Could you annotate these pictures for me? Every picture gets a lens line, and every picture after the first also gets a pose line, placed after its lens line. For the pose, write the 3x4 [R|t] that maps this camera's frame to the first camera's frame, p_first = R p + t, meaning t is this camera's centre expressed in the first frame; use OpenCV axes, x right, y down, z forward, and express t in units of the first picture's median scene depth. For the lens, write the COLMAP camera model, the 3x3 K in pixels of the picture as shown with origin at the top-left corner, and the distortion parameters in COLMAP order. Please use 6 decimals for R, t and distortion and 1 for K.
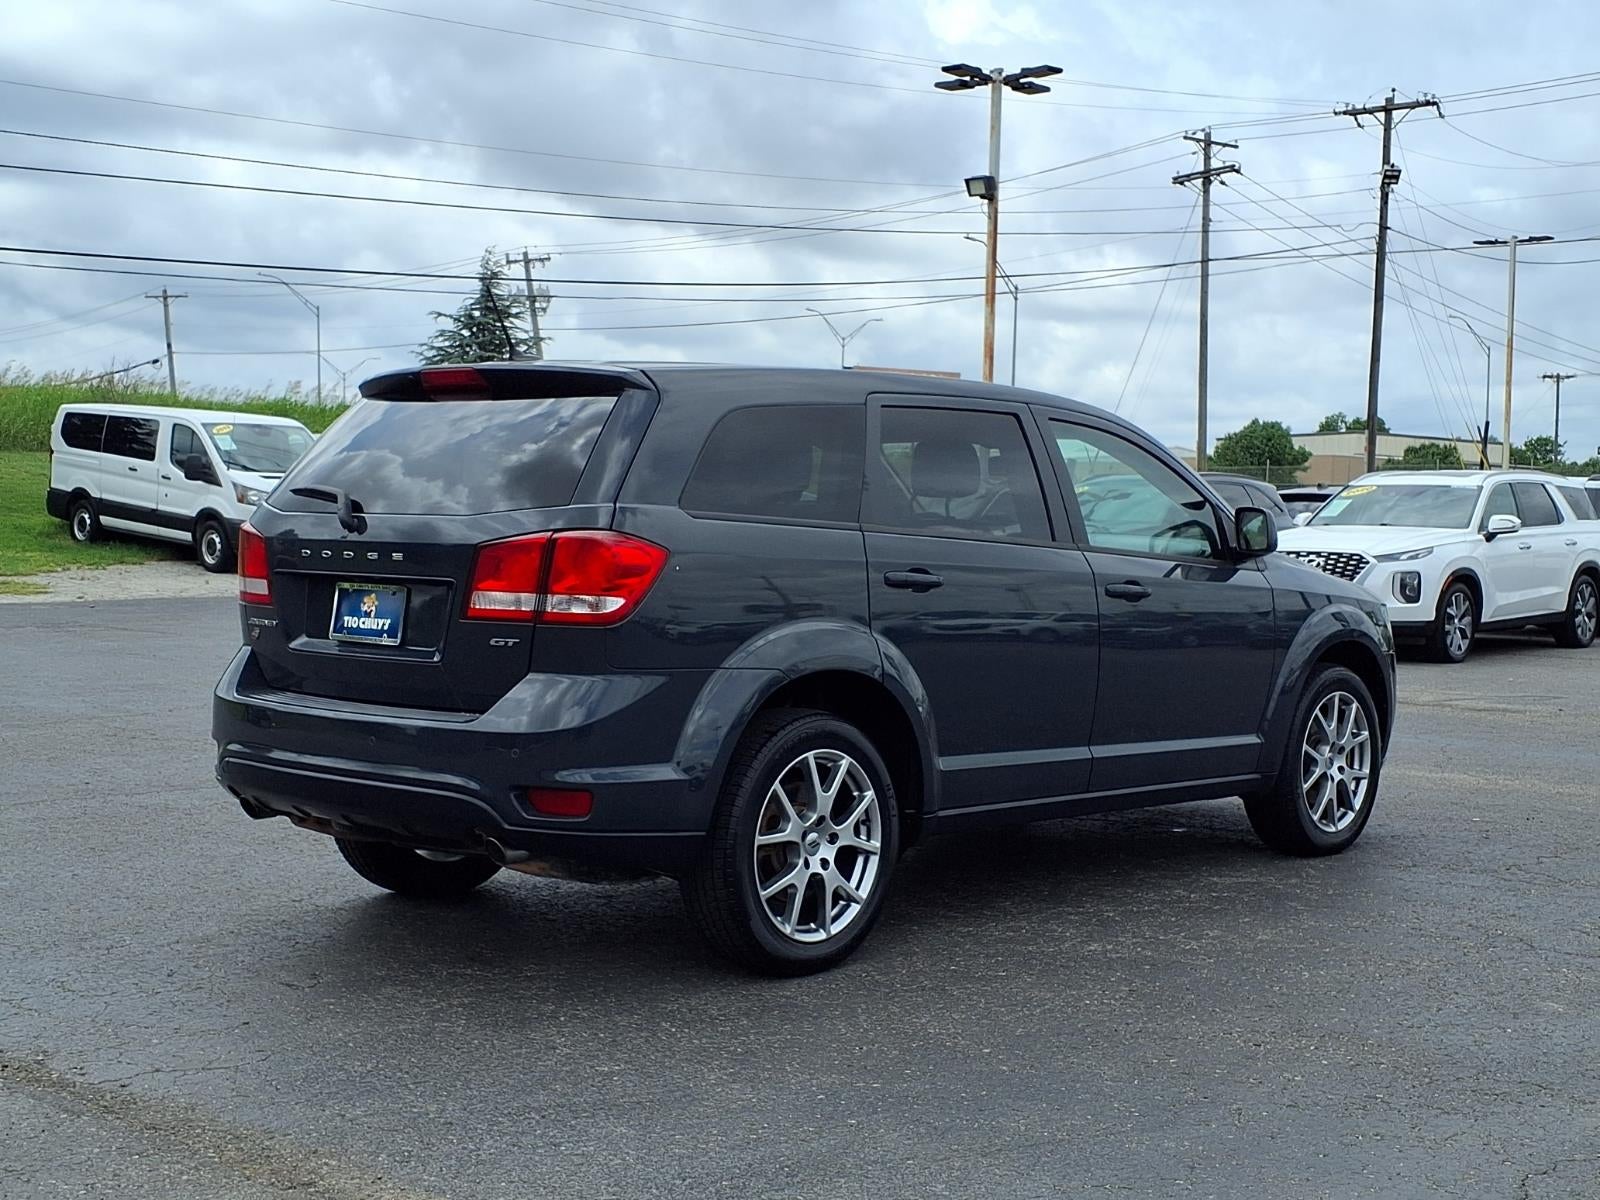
lens RADIAL K [[2121.1, 0, 790.0], [0, 2121.1, 609.1], [0, 0, 1]] dist [0.082366, 0.000000]
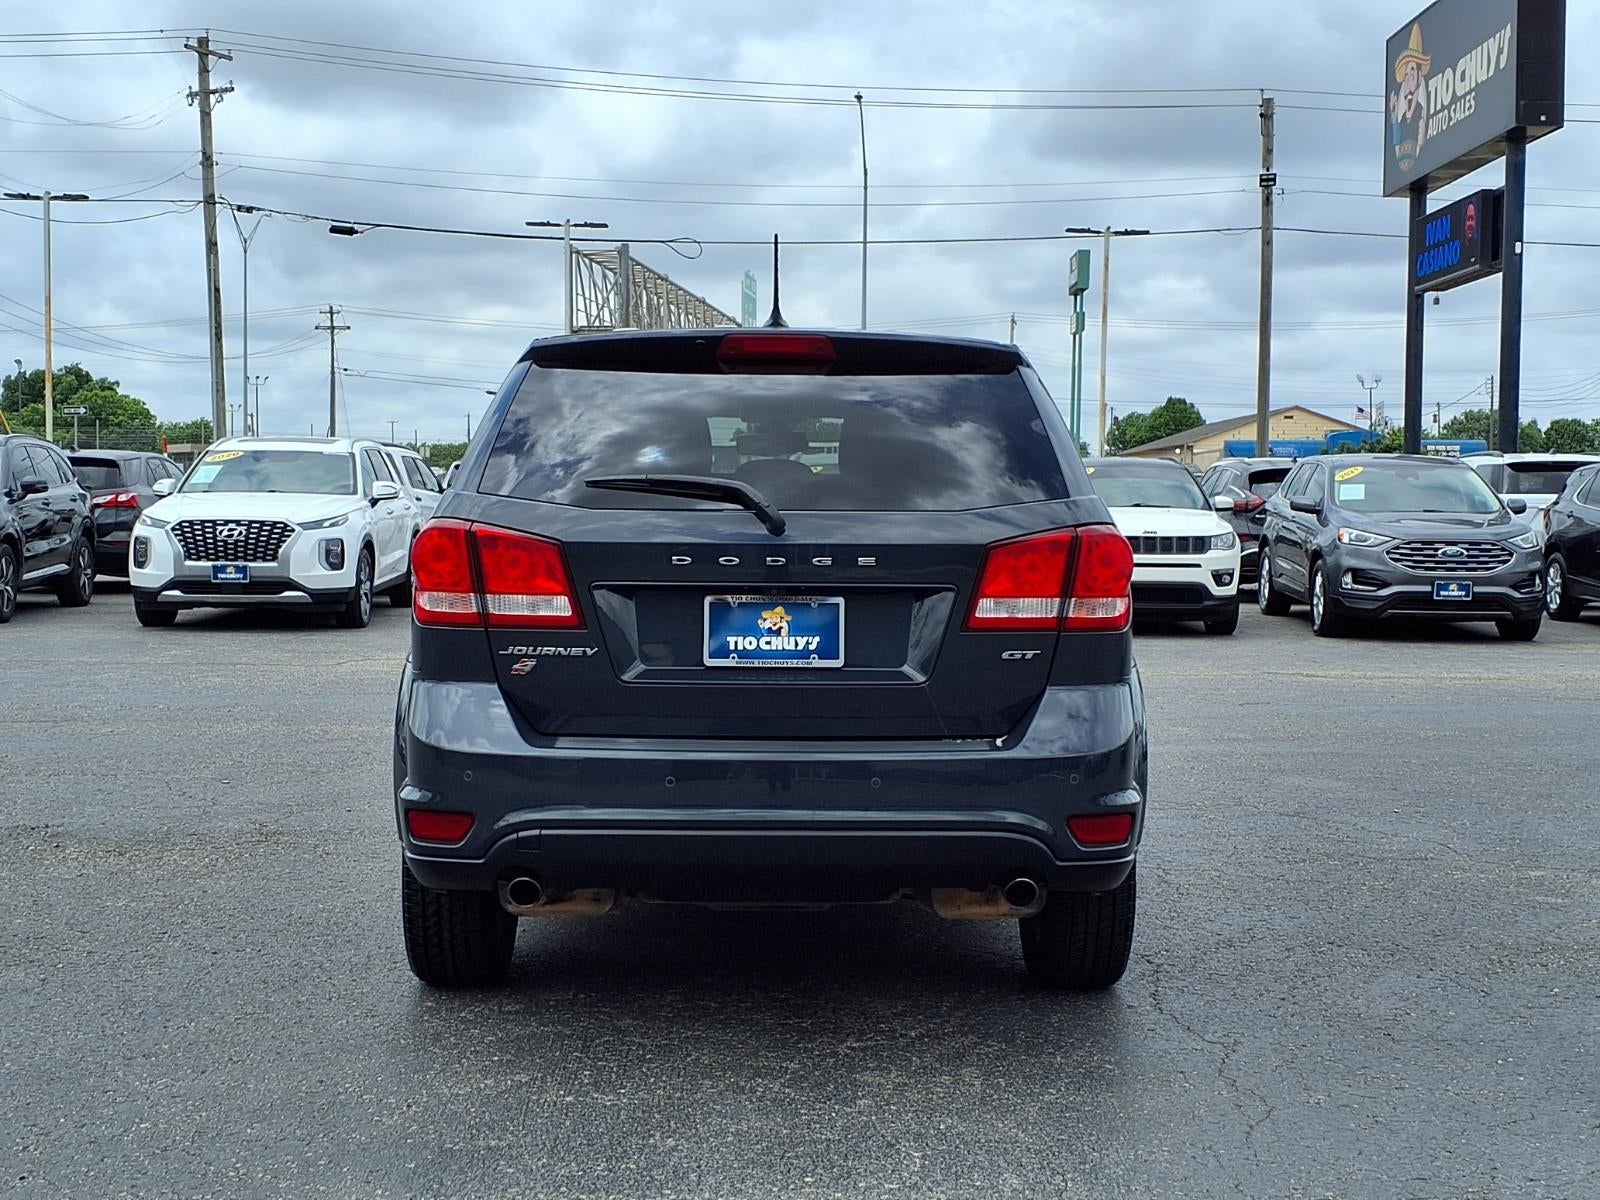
lens RADIAL K [[2121.1, 0, 834.8], [0, 2121.1, 552.3], [0, 0, 1]] dist [0.082366, 0.000000]
pose [[0.720224, -0.029542, 0.693112, -0.704099], [0.034117, 0.999392, 0.007145, -0.031488], [-0.692902, 0.018501, 0.720794, 0.371359]]
